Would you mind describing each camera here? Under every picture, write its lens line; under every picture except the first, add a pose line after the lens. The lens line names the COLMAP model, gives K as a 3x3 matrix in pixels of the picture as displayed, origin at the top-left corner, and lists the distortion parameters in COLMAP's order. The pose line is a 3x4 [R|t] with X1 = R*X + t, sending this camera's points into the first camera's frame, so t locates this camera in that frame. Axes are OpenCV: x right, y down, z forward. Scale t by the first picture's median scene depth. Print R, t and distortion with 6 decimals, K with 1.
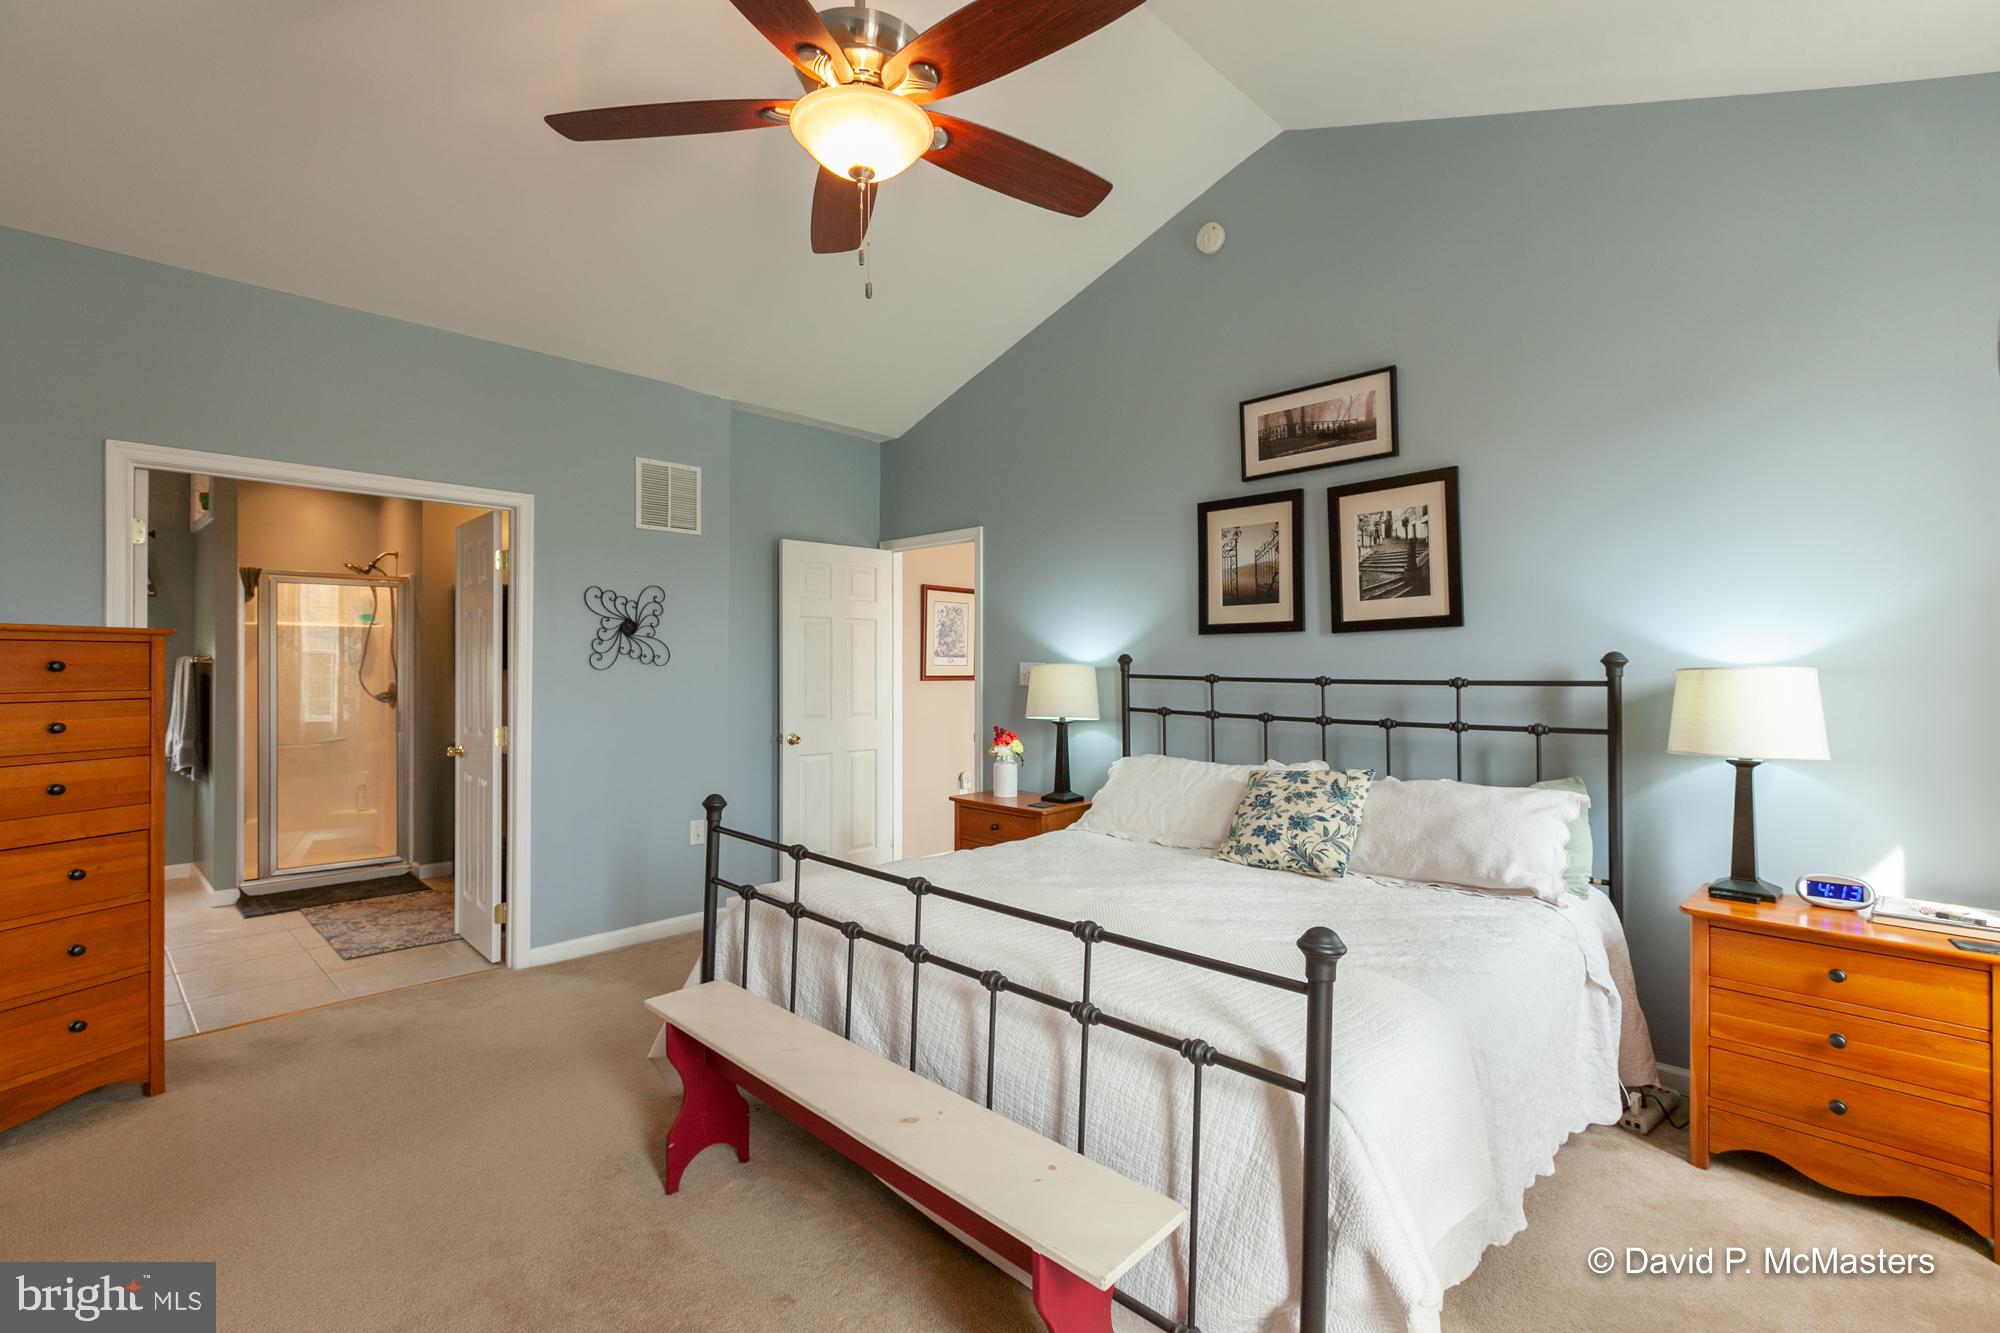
lens RADIAL K [[906.7, 0, 1002.1], [0, 906.7, 658.5], [0, 0, 1]] dist [0.002345, 0.000512]
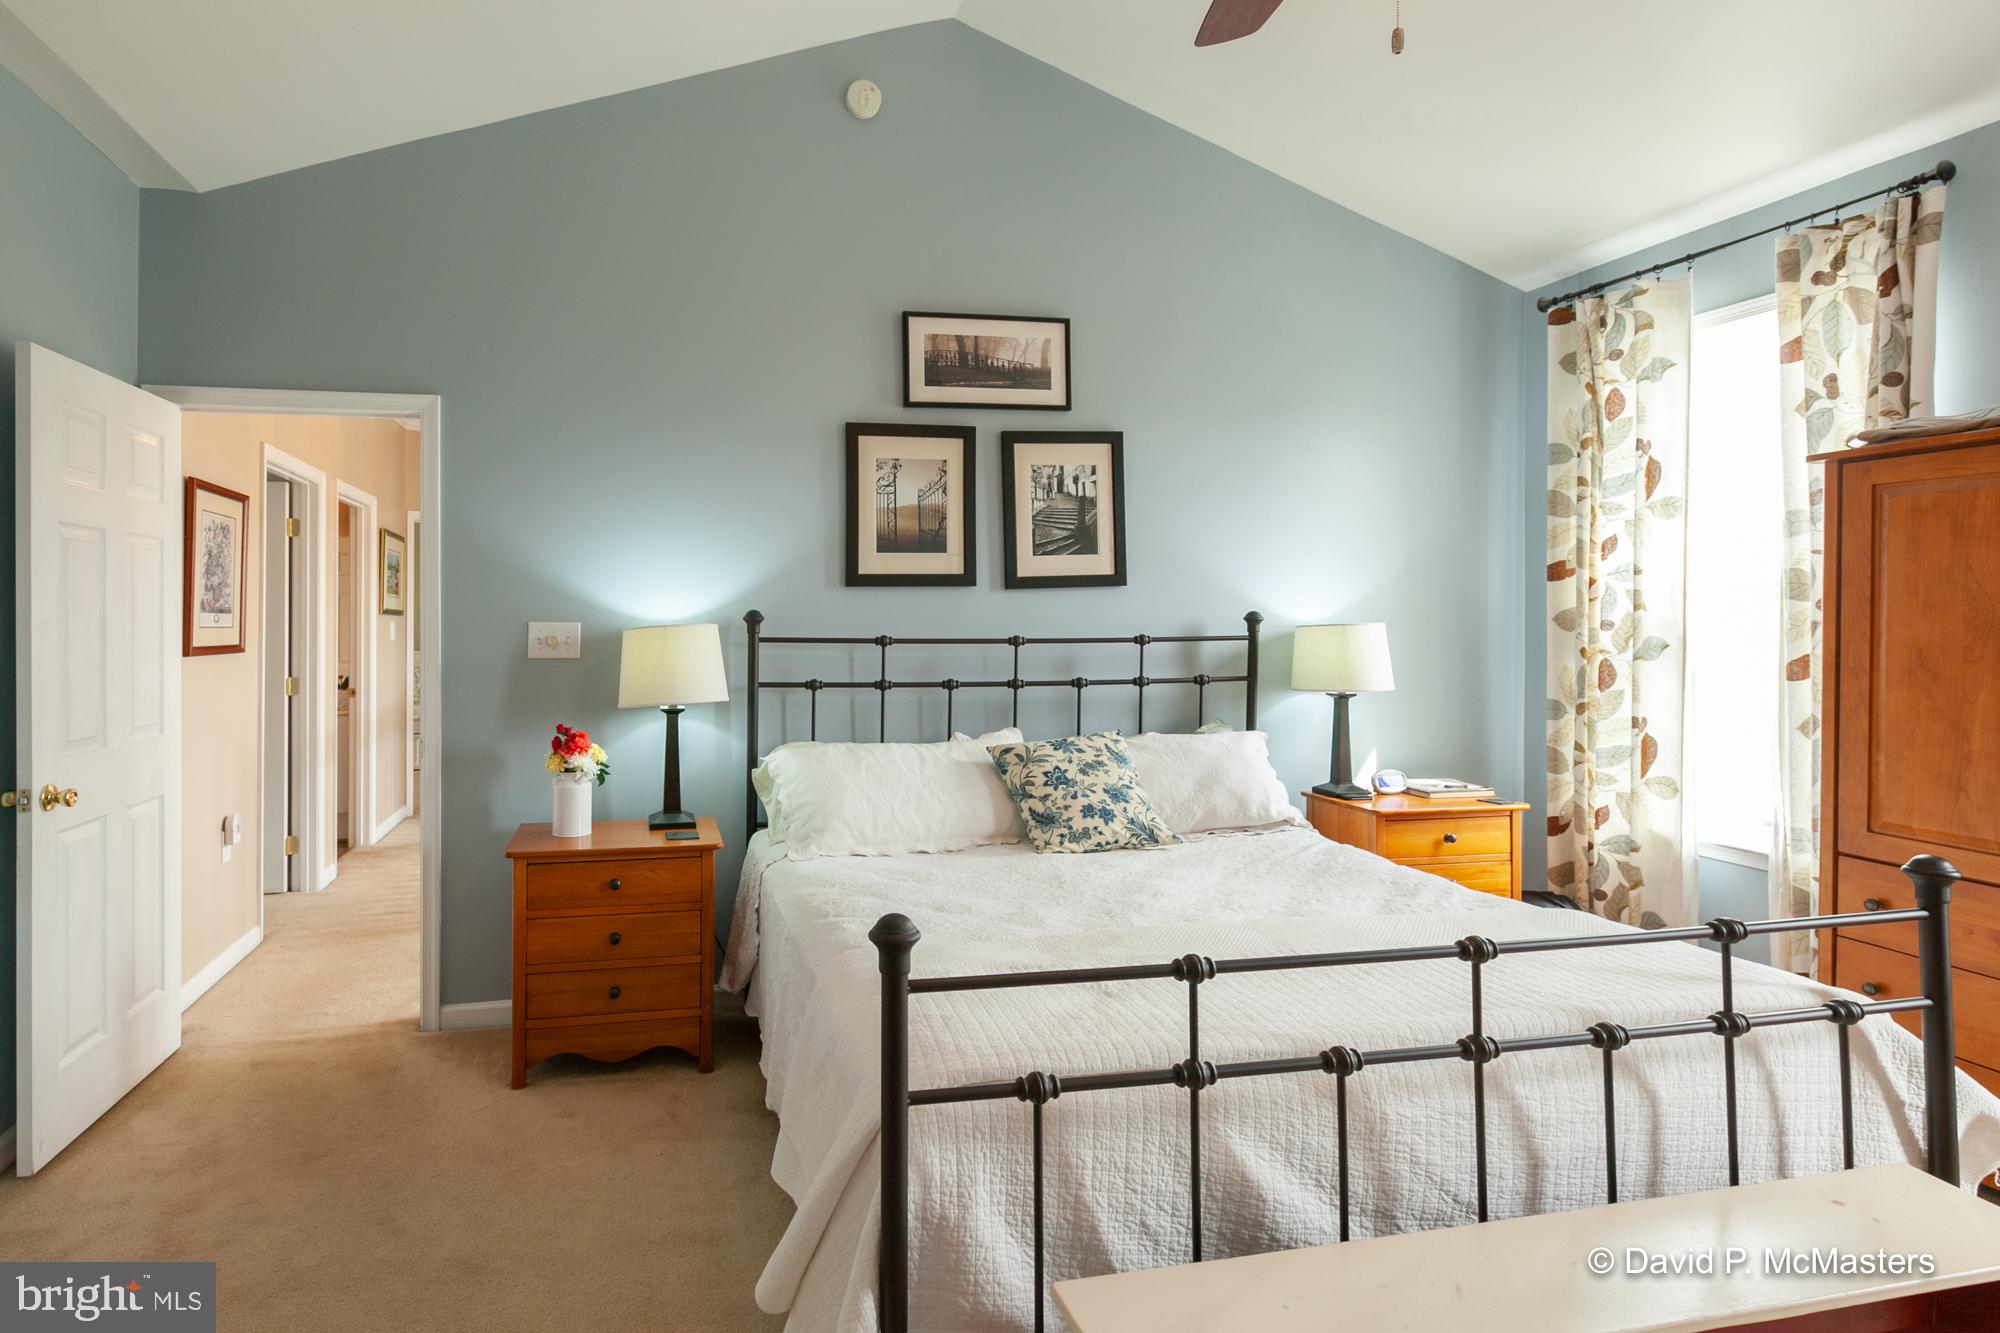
lens RADIAL K [[1000.3, 0, 826.5], [0, 1000.3, 616.4], [0, 0, 1]] dist [0.004540, -0.001045]
pose [[0.564190, 0.002993, 0.825640, -0.596187], [-0.000806, 0.999995, -0.003075, 0.003410], [-0.825645, 0.001069, 0.564189, 0.589819]]
